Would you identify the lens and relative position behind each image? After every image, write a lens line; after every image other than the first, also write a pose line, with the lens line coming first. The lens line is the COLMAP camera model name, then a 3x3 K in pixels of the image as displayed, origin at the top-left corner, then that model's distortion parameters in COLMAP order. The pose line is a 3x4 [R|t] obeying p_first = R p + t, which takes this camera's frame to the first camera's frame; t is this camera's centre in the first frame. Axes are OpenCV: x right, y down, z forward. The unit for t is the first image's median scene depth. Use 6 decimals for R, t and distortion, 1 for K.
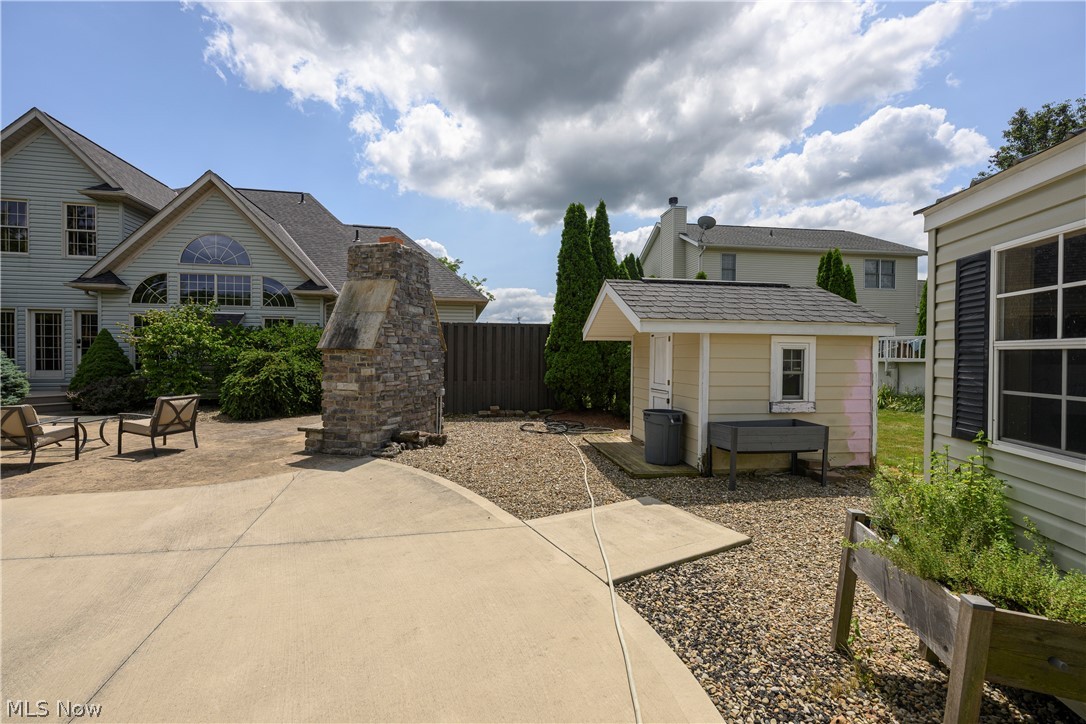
lens RADIAL K [[425.0, 0, 536.0], [0, 425.0, 356.4], [0, 0, 1]] dist [-0.000249, -0.000099]
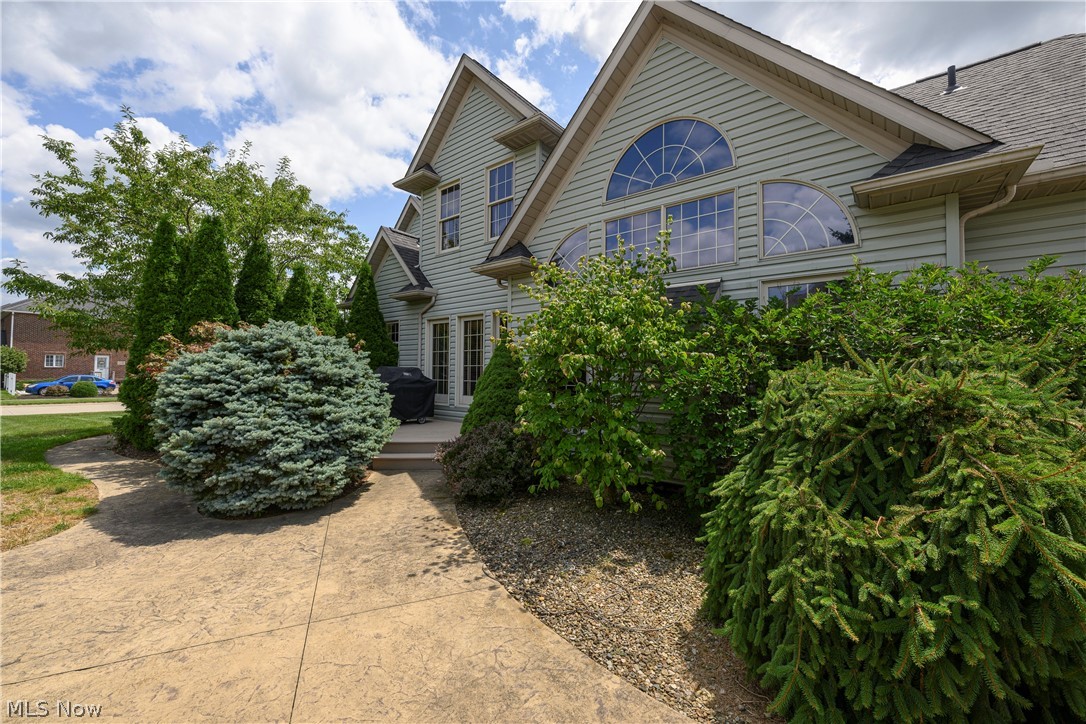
lens RADIAL K [[425.0, 0, 549.5], [0, 425.0, 361.3], [0, 0, 1]] dist [-0.000249, -0.000099]
pose [[0.647899, -0.018731, -0.761496, -0.556191], [-0.007604, 0.999489, -0.031055, -0.007601], [0.761688, 0.025911, 0.647426, 0.699679]]
